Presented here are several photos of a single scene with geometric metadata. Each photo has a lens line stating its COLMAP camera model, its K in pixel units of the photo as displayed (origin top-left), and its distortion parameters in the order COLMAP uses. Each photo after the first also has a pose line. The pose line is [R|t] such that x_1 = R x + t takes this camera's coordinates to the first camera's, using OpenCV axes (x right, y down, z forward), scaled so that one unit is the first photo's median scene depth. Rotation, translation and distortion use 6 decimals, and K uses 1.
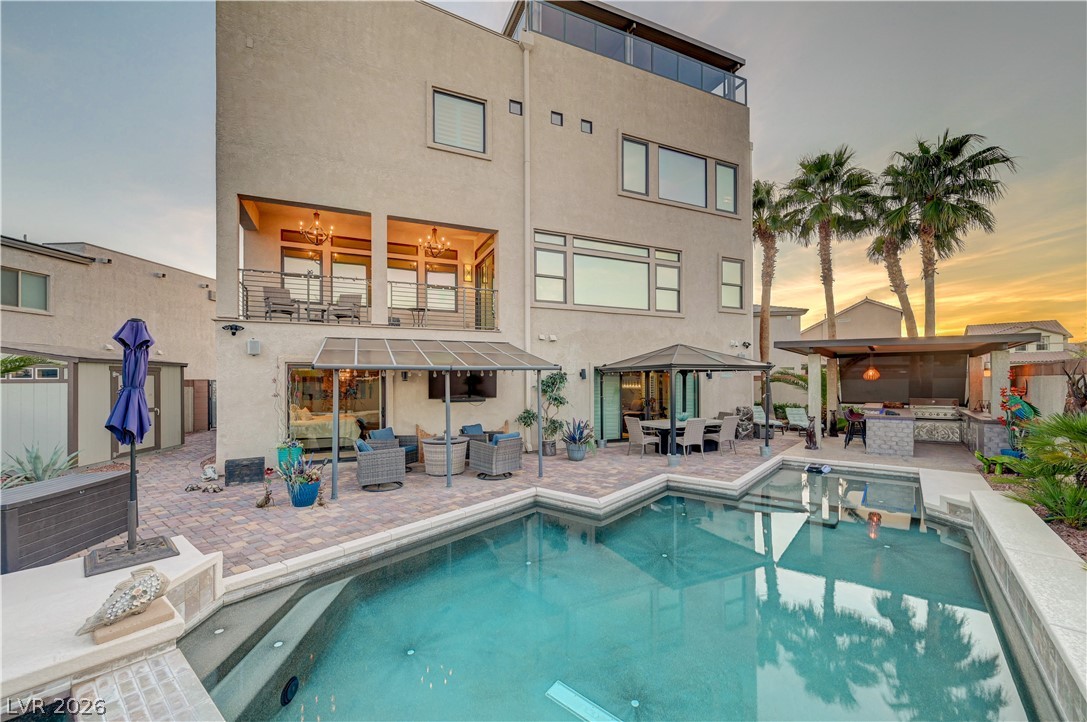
lens RADIAL K [[429.5, 0, 558.4], [0, 429.5, 377.4], [0, 0, 1]] dist [0.001827, 0.000002]
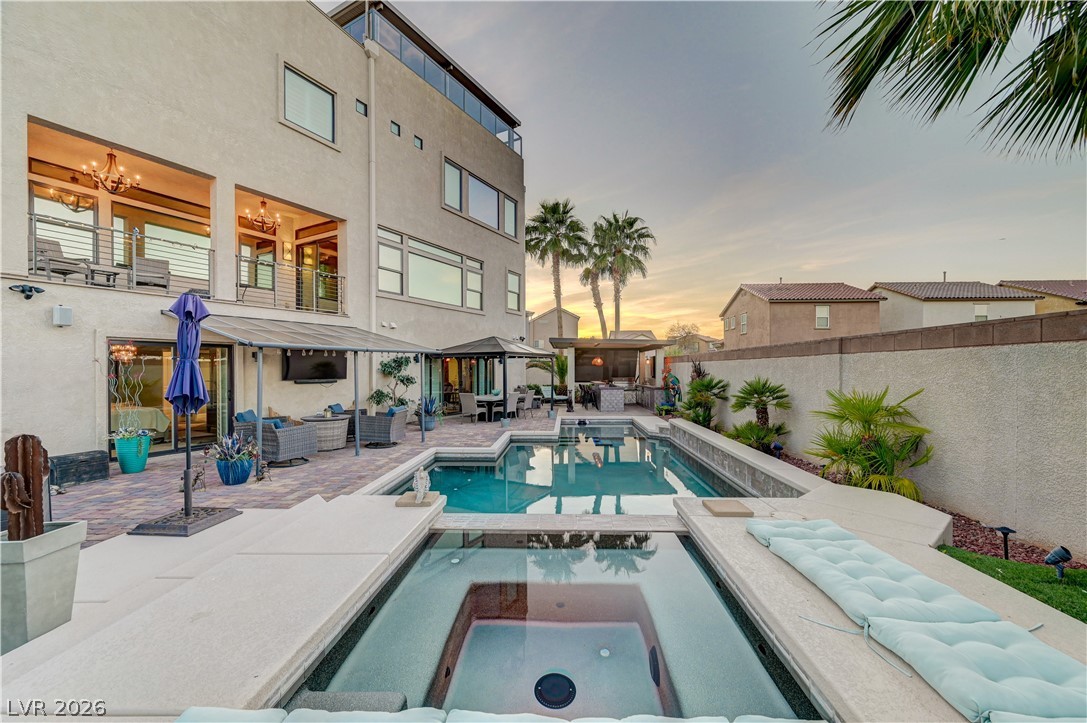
lens RADIAL K [[429.5, 0, 546.8], [0, 429.5, 366.3], [0, 0, 1]] dist [0.001827, 0.000002]
pose [[0.801280, 0.006417, 0.598255, -0.362206], [-0.007646, 0.999971, -0.000485, 0.012339], [-0.598241, -0.004185, 0.801306, -0.134246]]
